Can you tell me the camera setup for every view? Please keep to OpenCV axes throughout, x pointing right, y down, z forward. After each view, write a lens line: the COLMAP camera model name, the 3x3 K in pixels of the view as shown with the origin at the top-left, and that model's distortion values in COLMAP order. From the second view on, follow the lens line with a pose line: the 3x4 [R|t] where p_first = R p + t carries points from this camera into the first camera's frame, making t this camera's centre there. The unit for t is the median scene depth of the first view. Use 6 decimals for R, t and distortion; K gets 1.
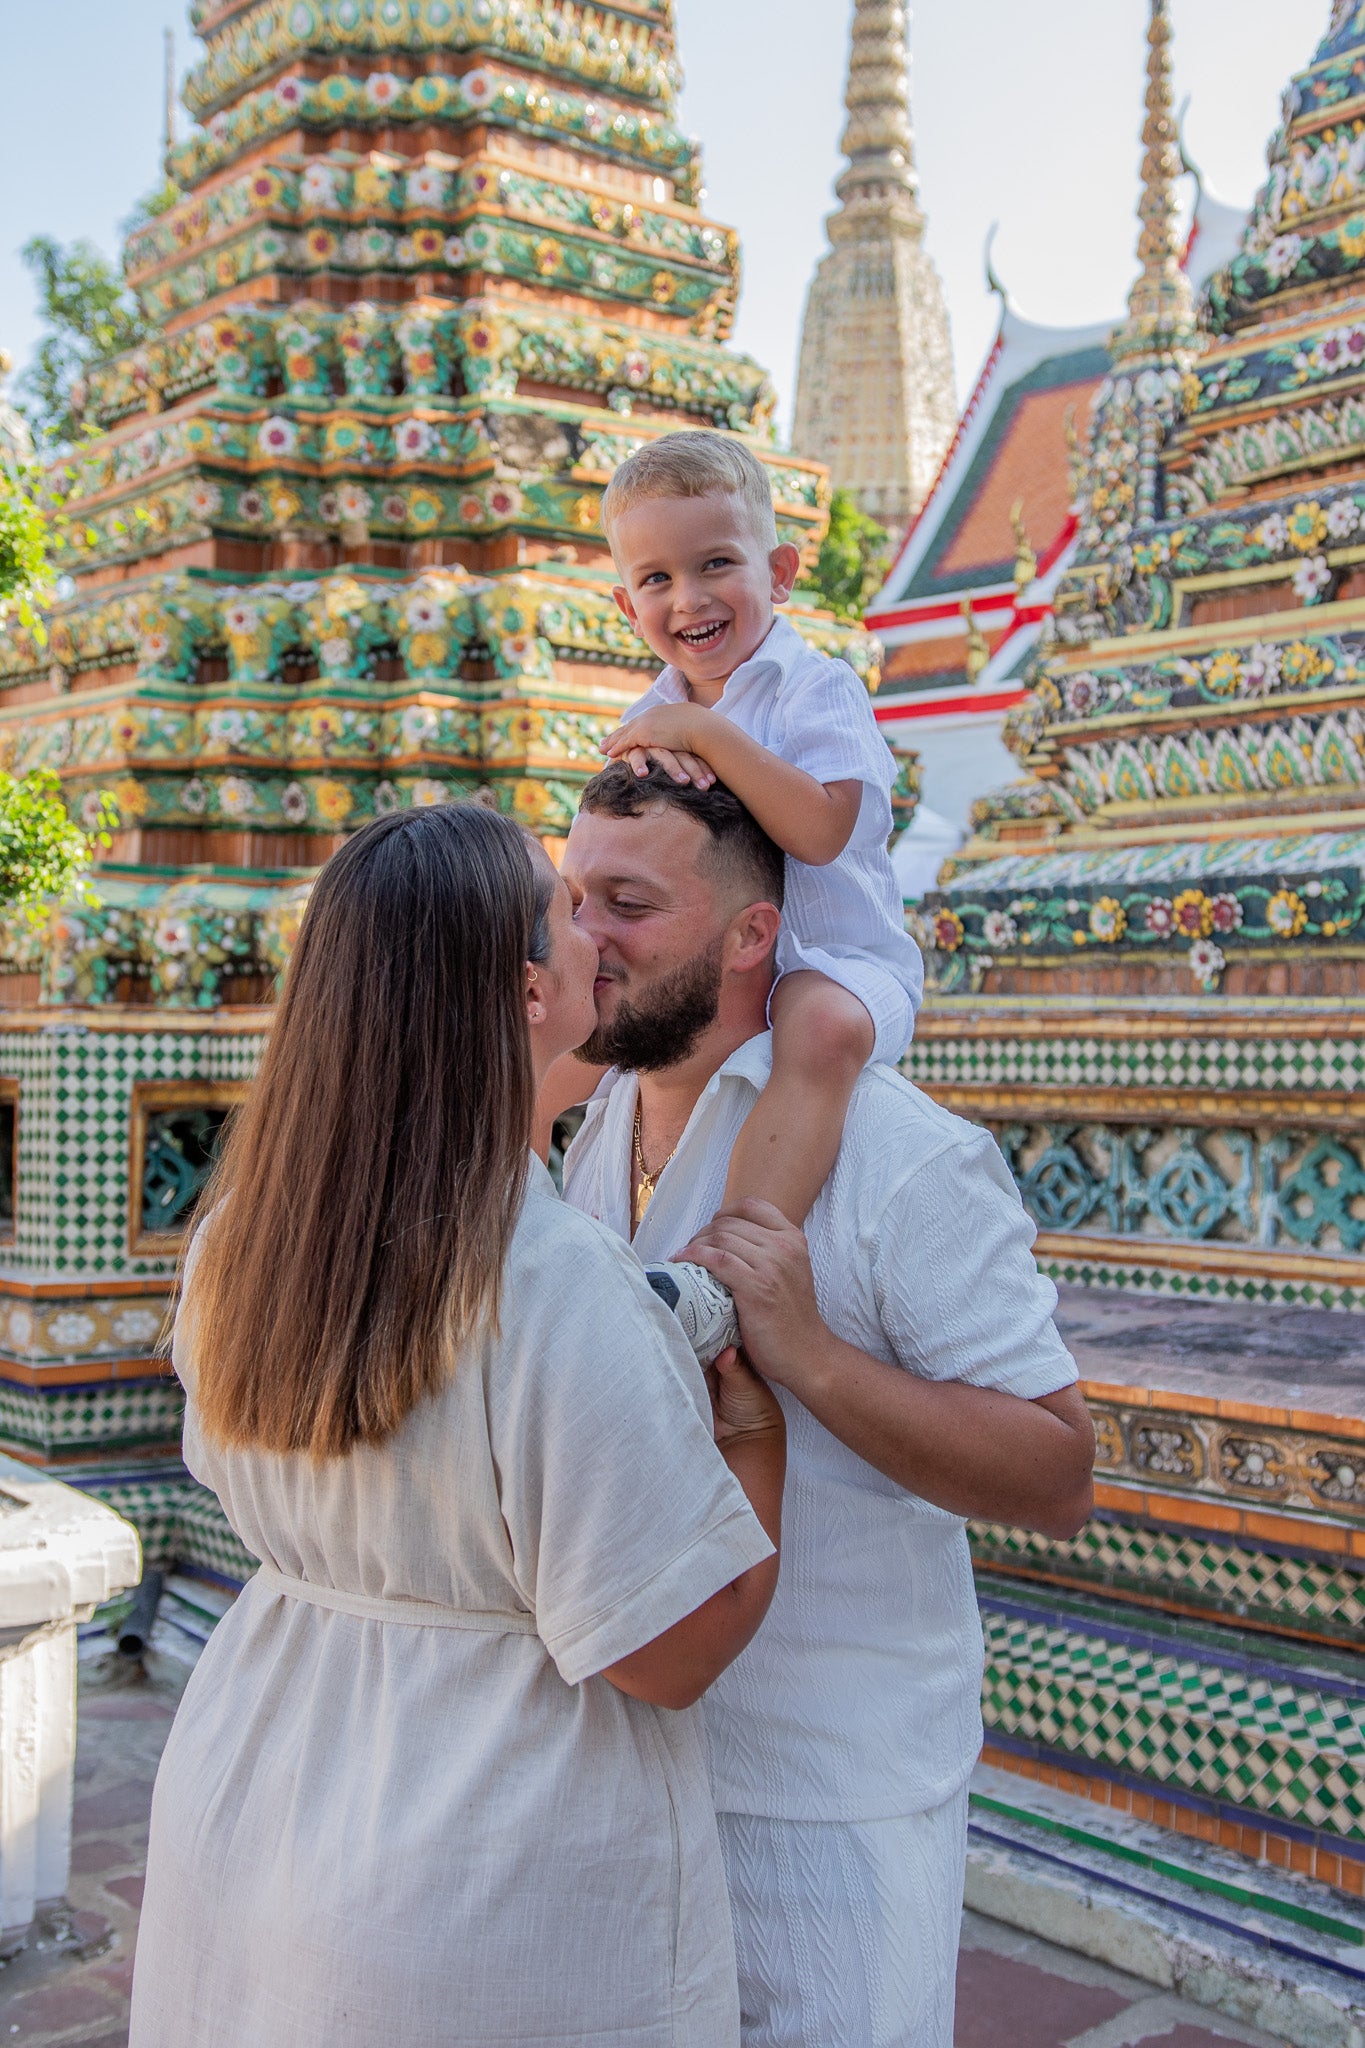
lens RADIAL K [[2311.4, 0, 674.1], [0, 2311.4, 1018.6], [0, 0, 1]] dist [-0.017266, 0.123749]
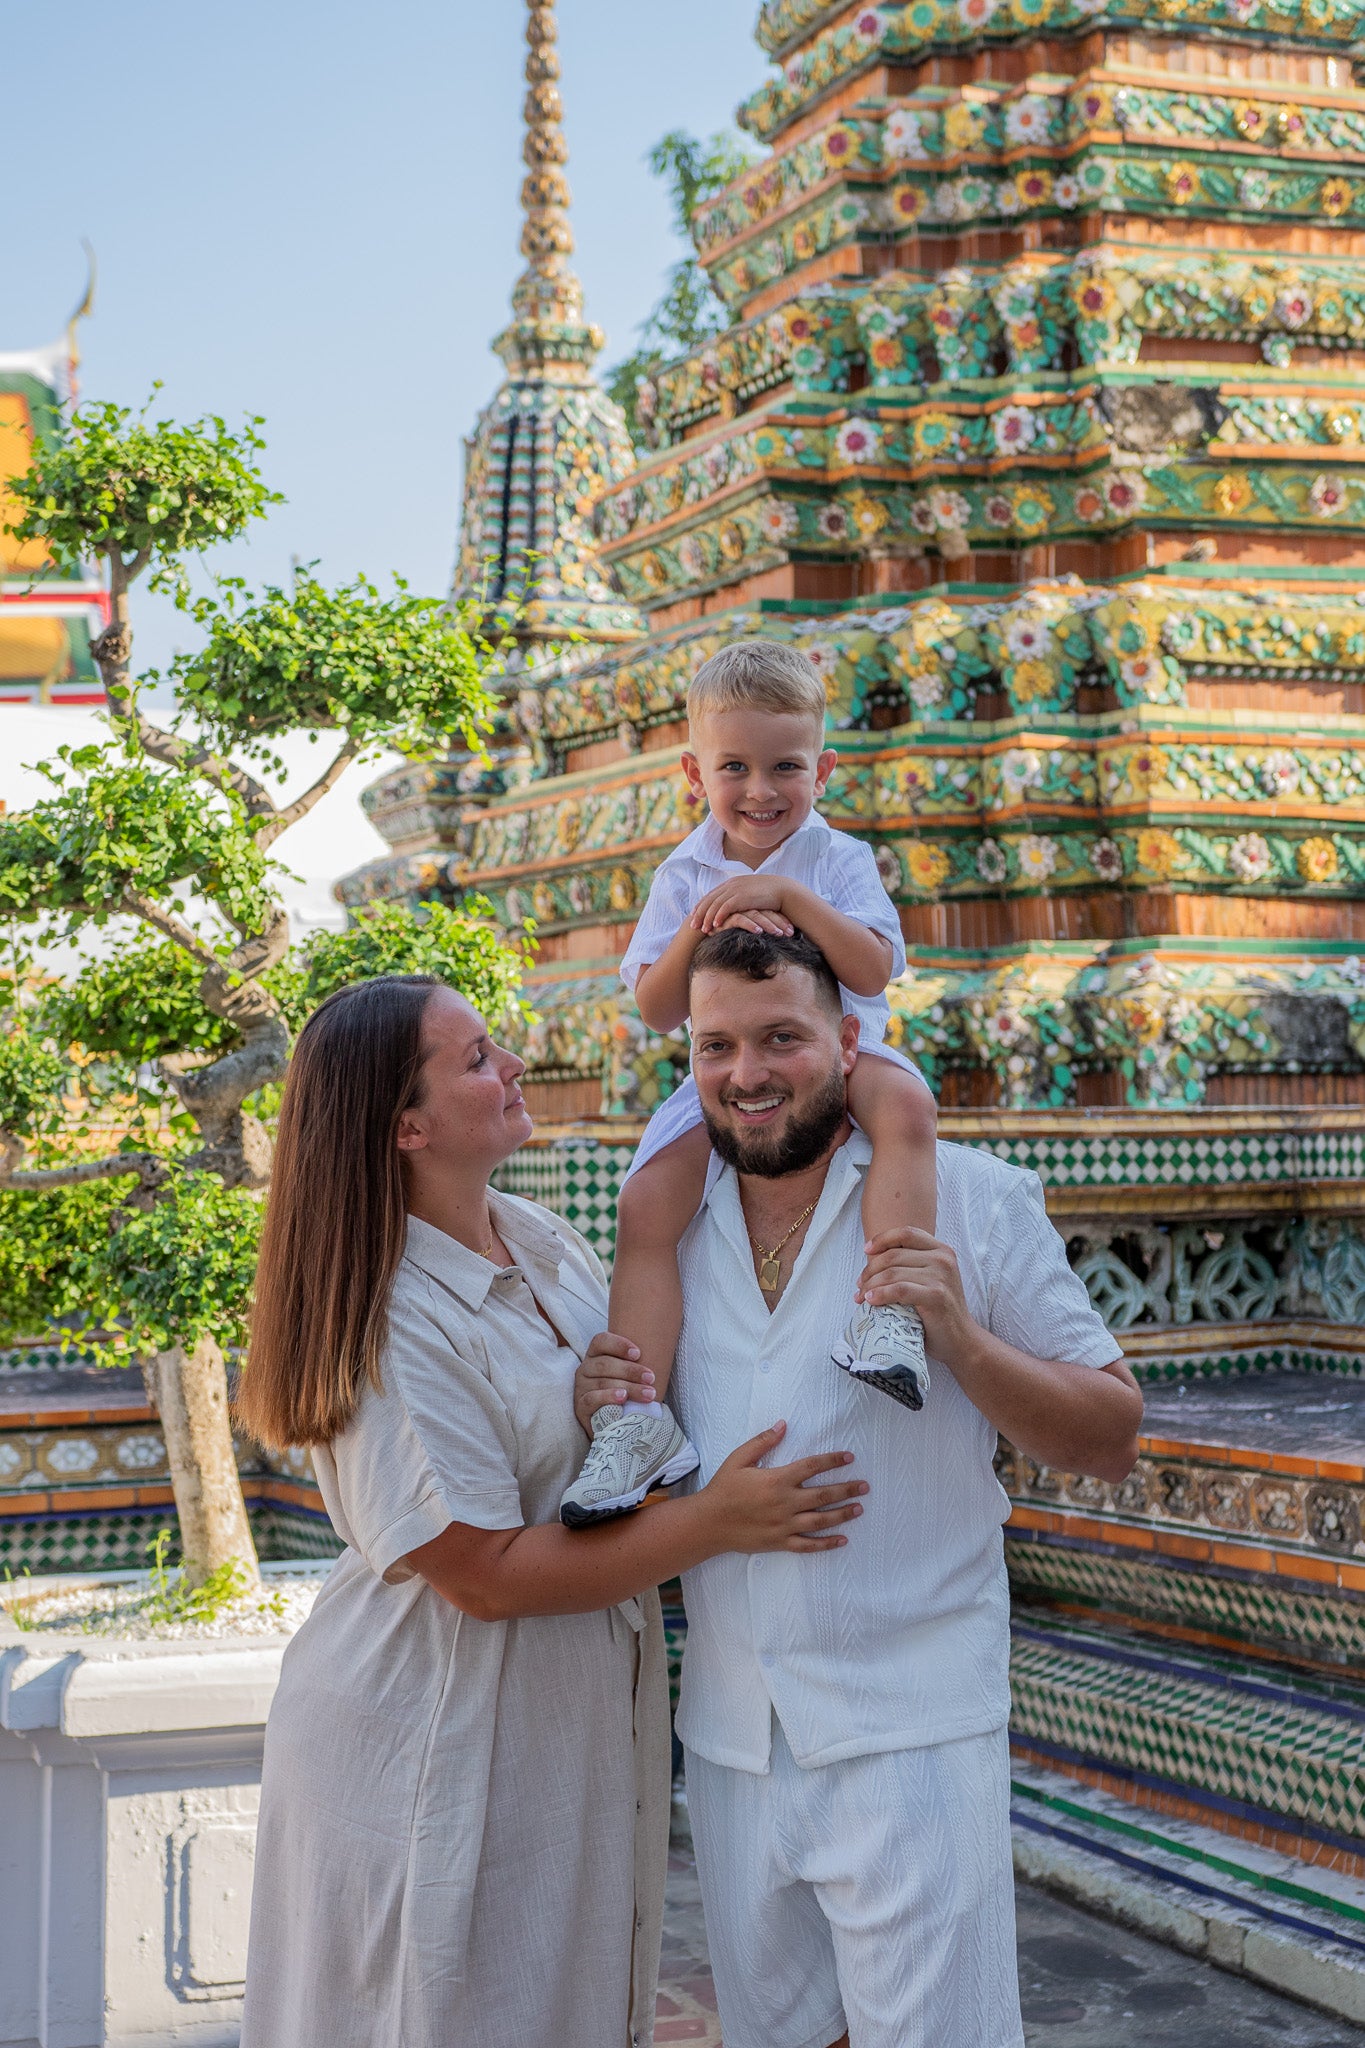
lens RADIAL K [[3223.2, 0, 686.3], [0, 3223.2, 1023.0], [0, 0, 1]] dist [0.094900, 0.137386]
pose [[0.958970, -0.037861, -0.280967, 0.094607], [0.029926, 0.999024, -0.032481, -0.000122], [0.281923, 0.022740, 0.959168, -0.156992]]
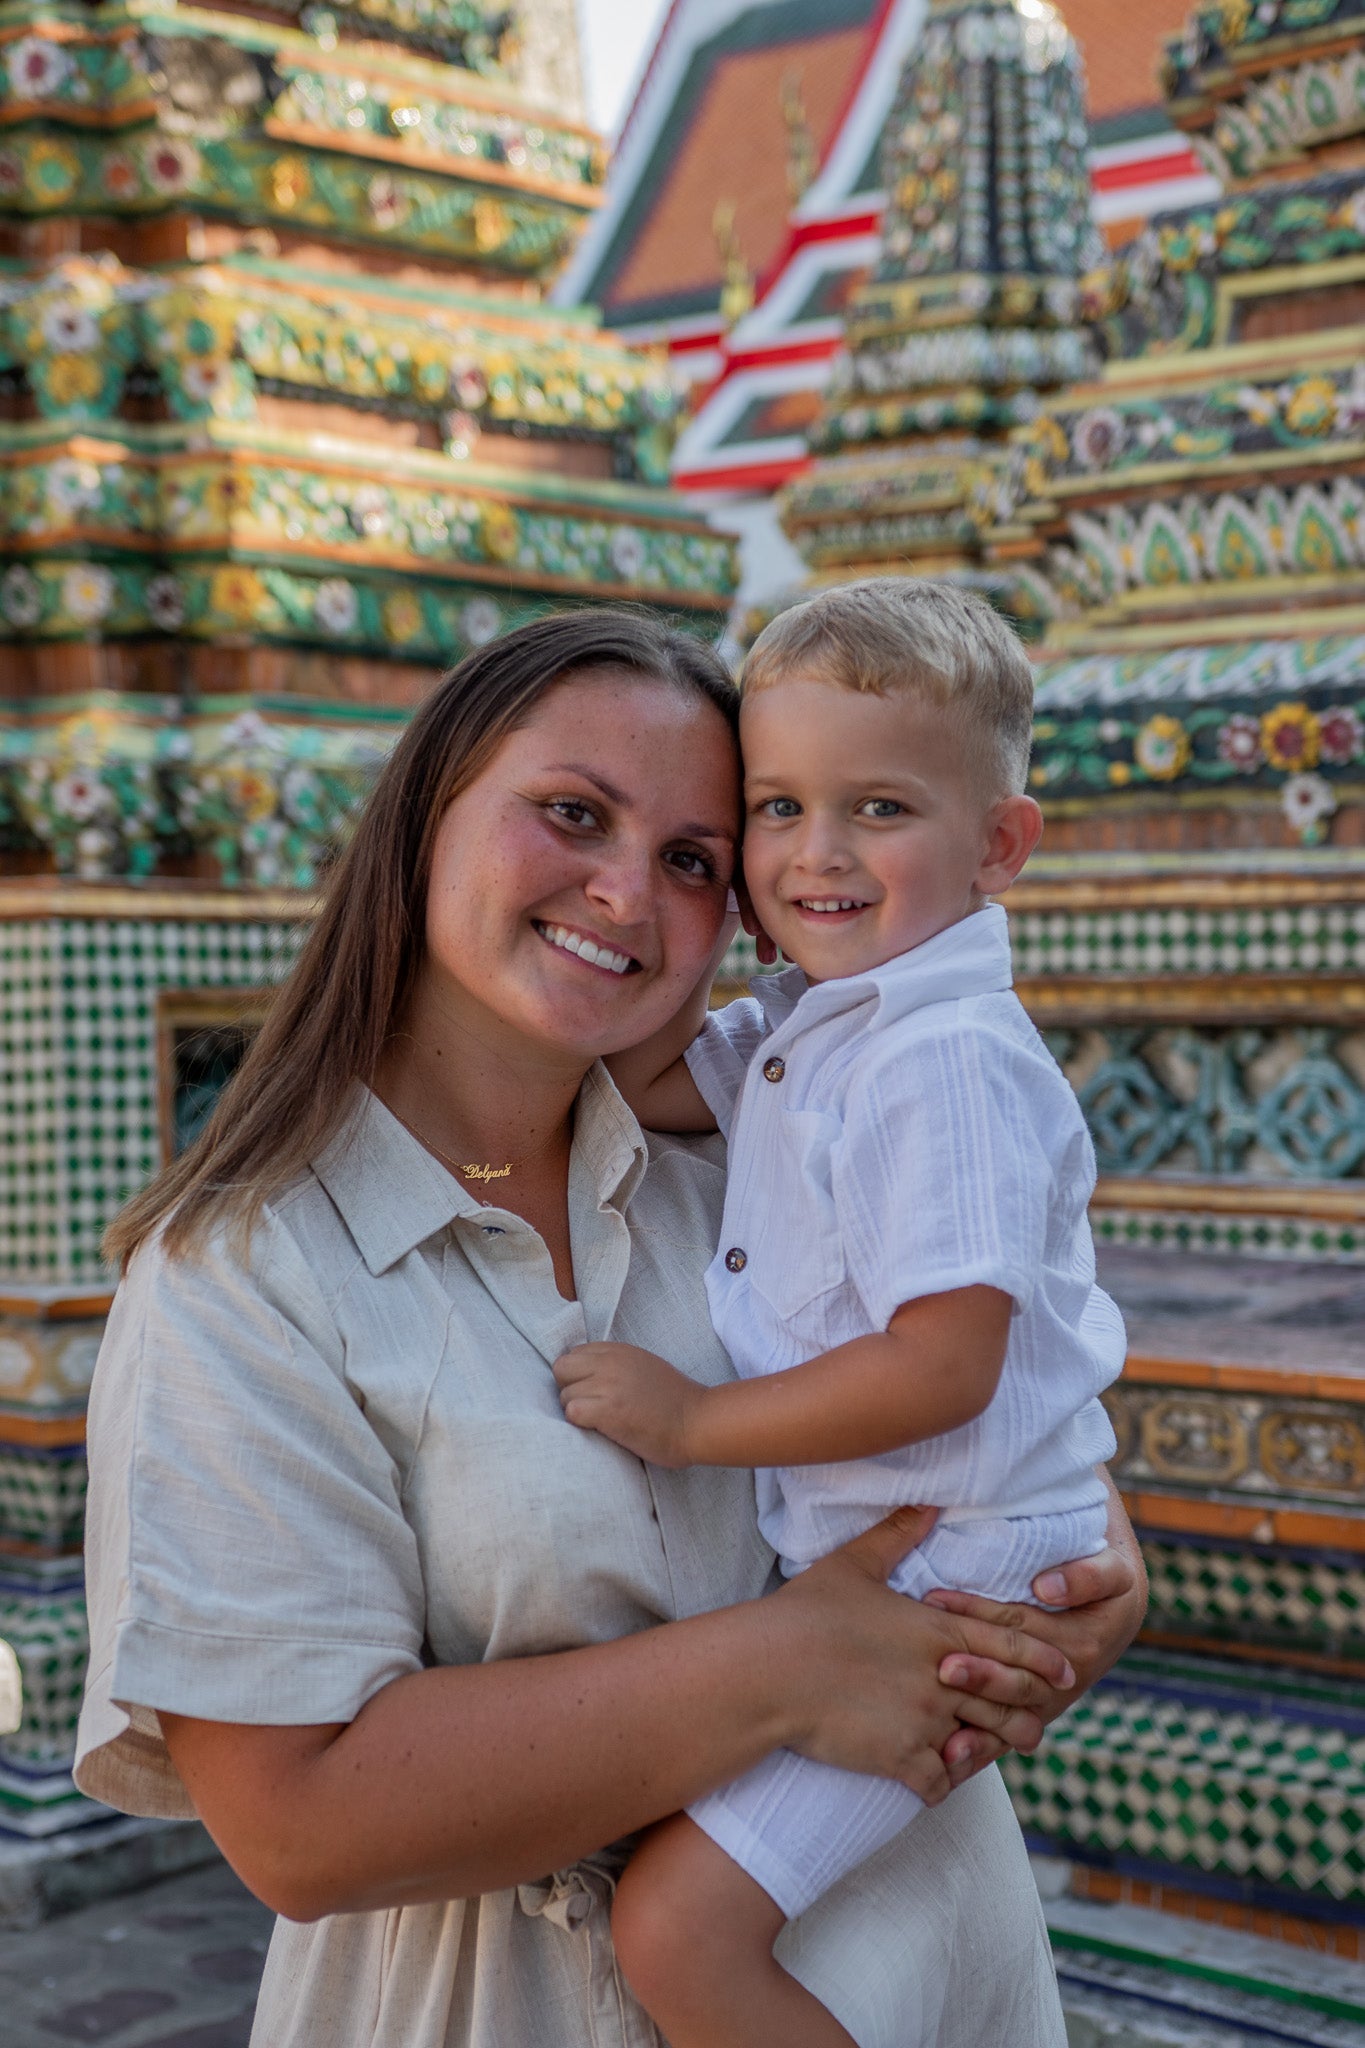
lens RADIAL K [[3112.3, 0, 671.4], [0, 3112.3, 1020.1], [0, 0, 1]] dist [0.088500, 0.122379]
pose [[0.987762, -0.021062, 0.154542, -0.076064], [0.016058, 0.999308, 0.033557, 0.004733], [-0.155141, -0.030664, 0.987416, 0.031960]]
